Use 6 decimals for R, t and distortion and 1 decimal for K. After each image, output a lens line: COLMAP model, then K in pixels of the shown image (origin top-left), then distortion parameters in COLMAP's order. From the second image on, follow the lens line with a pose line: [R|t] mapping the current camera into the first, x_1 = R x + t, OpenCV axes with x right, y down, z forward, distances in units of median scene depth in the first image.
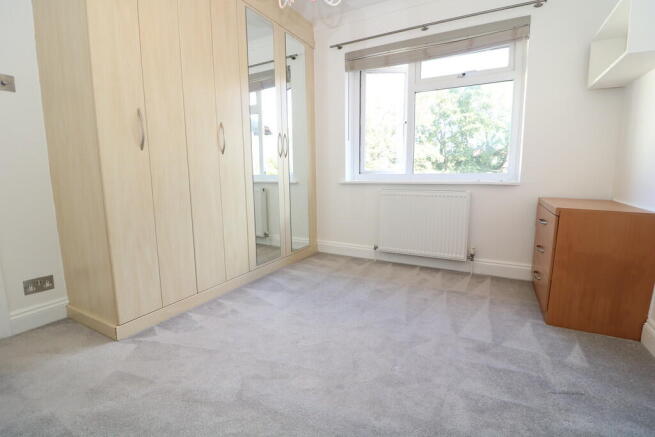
lens RADIAL K [[302.5, 0, 329.2], [0, 302.5, 215.5], [0, 0, 1]] dist [-0.016051, -0.000497]
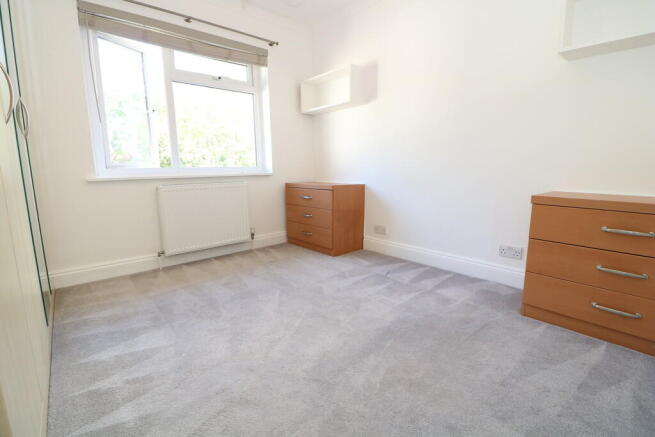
lens RADIAL K [[302.5, 0, 329.2], [0, 302.5, 215.5], [0, 0, 1]] dist [-0.016051, -0.000497]
pose [[0.336014, -0.148292, 0.930110, -0.549720], [0.140445, 0.984376, 0.106207, -0.028257], [-0.931327, 0.094942, 0.351591, 0.284177]]
